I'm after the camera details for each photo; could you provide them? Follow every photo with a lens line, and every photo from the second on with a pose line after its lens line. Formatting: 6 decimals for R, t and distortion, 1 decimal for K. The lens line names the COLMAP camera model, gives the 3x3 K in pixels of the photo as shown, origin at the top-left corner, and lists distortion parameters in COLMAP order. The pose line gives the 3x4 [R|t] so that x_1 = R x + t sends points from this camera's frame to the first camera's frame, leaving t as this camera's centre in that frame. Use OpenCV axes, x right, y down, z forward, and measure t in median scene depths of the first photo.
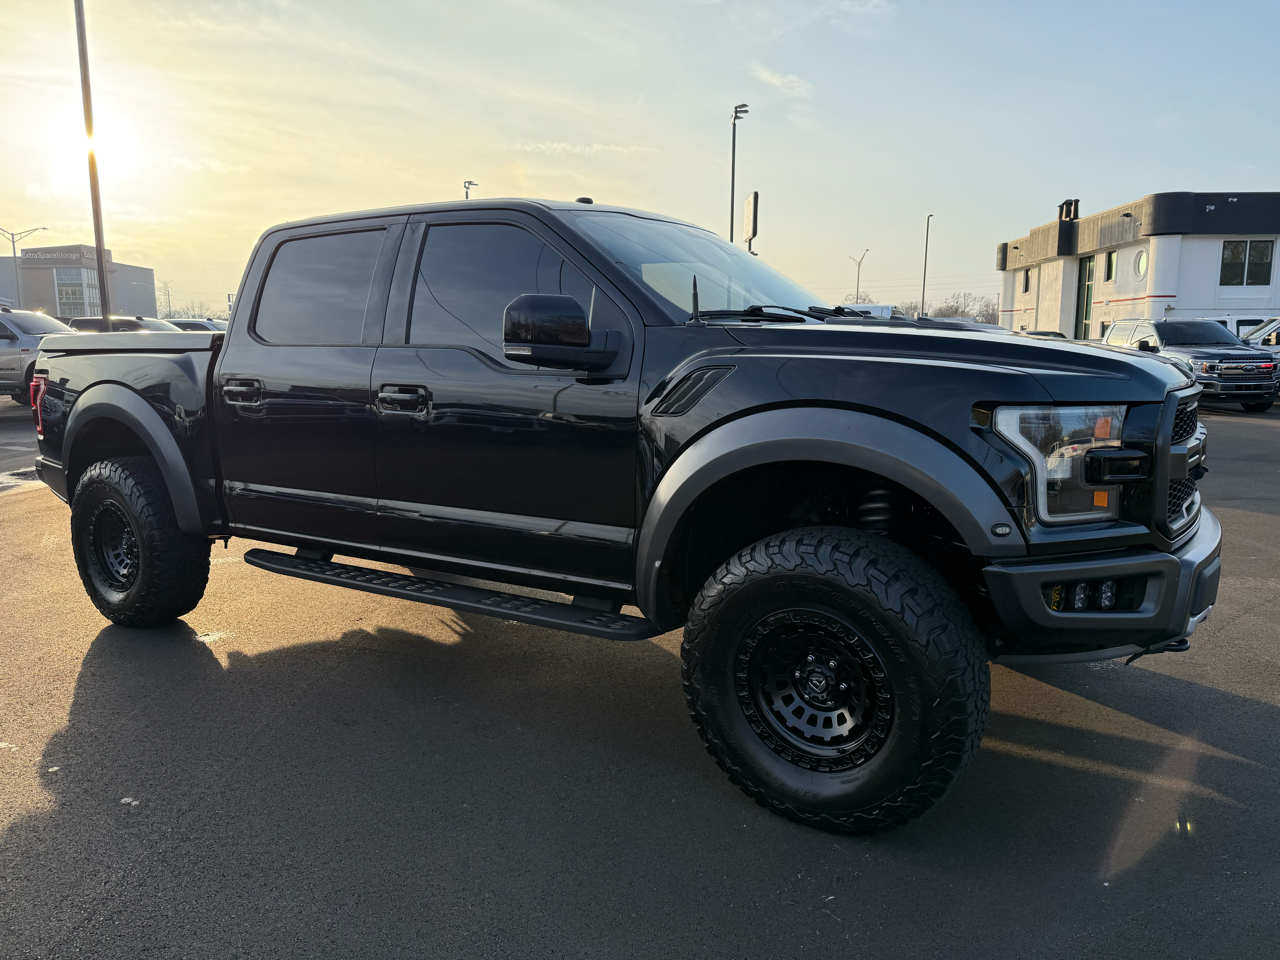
lens RADIAL K [[911.5, 0, 642.5], [0, 911.5, 470.3], [0, 0, 1]] dist [0.054788, -0.066717]
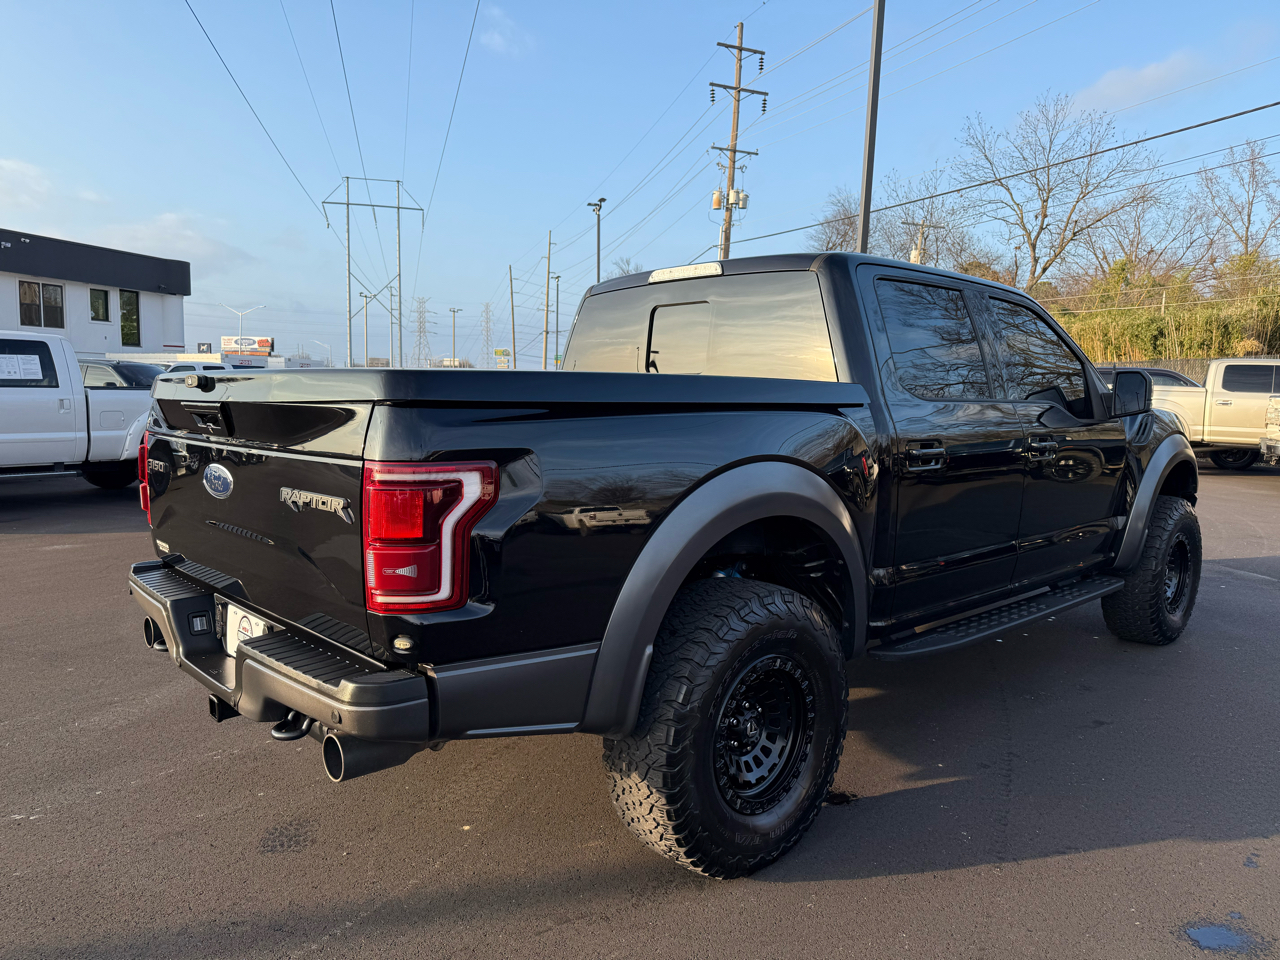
lens RADIAL K [[911.5, 0, 629.5], [0, 911.5, 496.2], [0, 0, 1]] dist [0.054788, -0.066717]
pose [[0.238930, -0.102044, 0.965660, -0.179256], [0.115490, 0.990391, 0.076082, -0.019483], [-0.964144, 0.093346, 0.248419, 0.143545]]
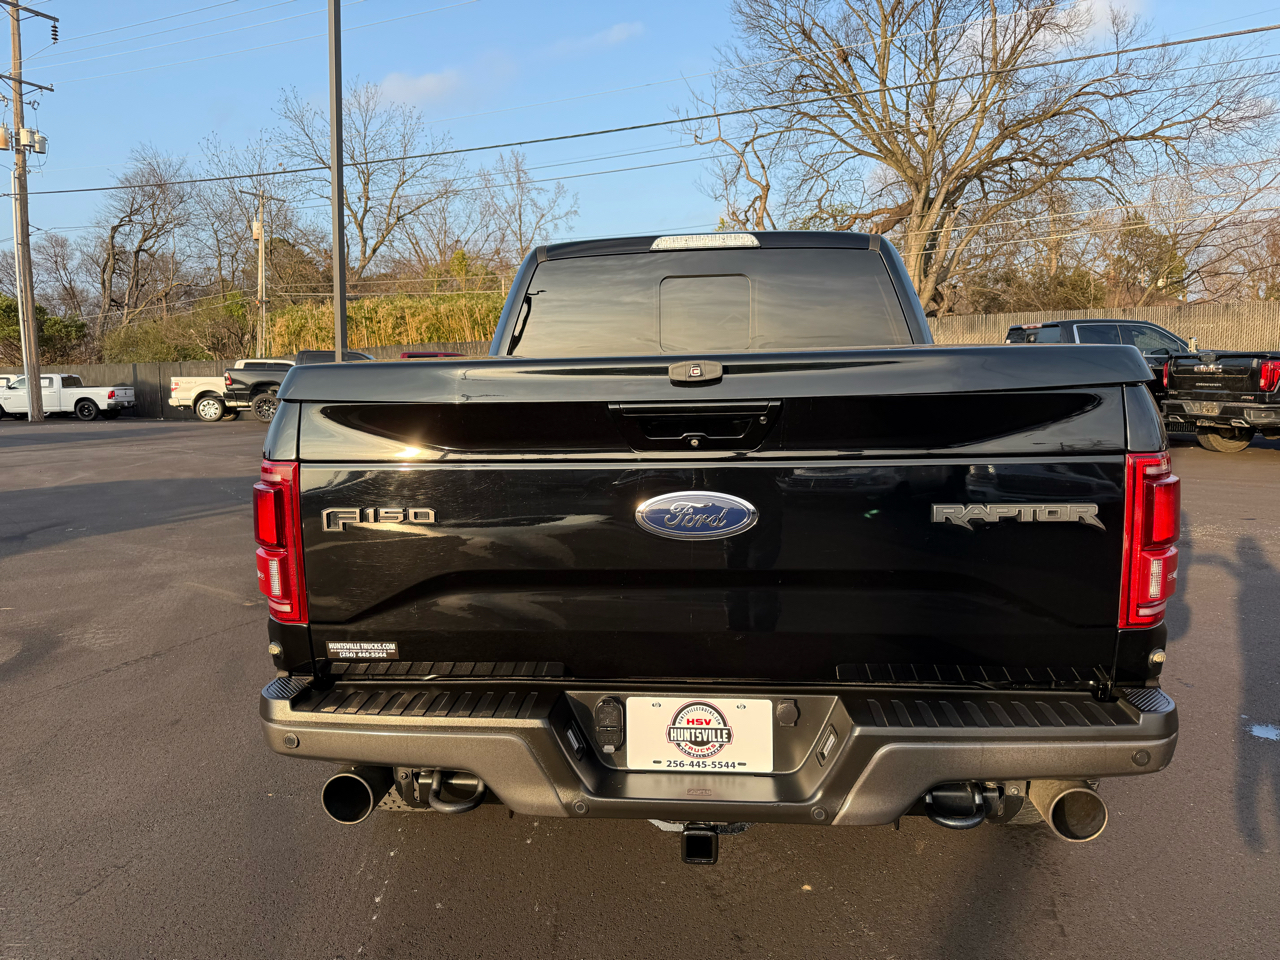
lens RADIAL K [[911.5, 0, 640.0], [0, 911.5, 488.5], [0, 0, 1]] dist [0.054788, -0.066717]
pose [[-0.481263, -0.101206, 0.870714, -0.152989], [0.137186, 0.972376, 0.188849, -0.032644], [-0.865775, 0.210336, -0.454085, 0.235369]]
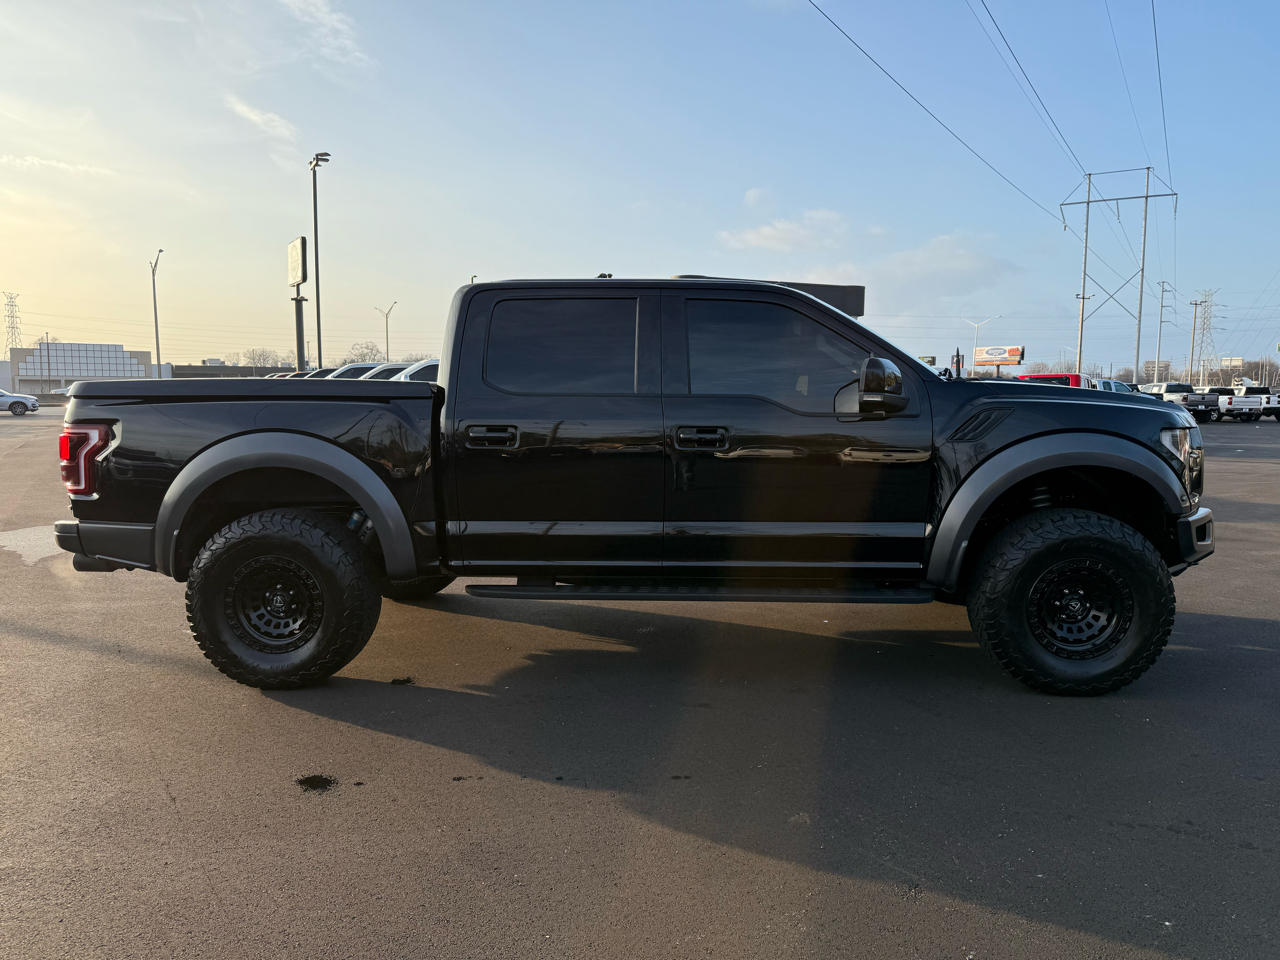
lens RADIAL K [[911.5, 0, 640.1], [0, 911.5, 488.1], [0, 0, 1]] dist [0.054788, -0.066717]
pose [[0.862483, -0.046612, 0.503935, -0.111974], [0.064292, 0.997773, -0.017745, 0.000669], [-0.501986, 0.047704, 0.863559, -0.001468]]
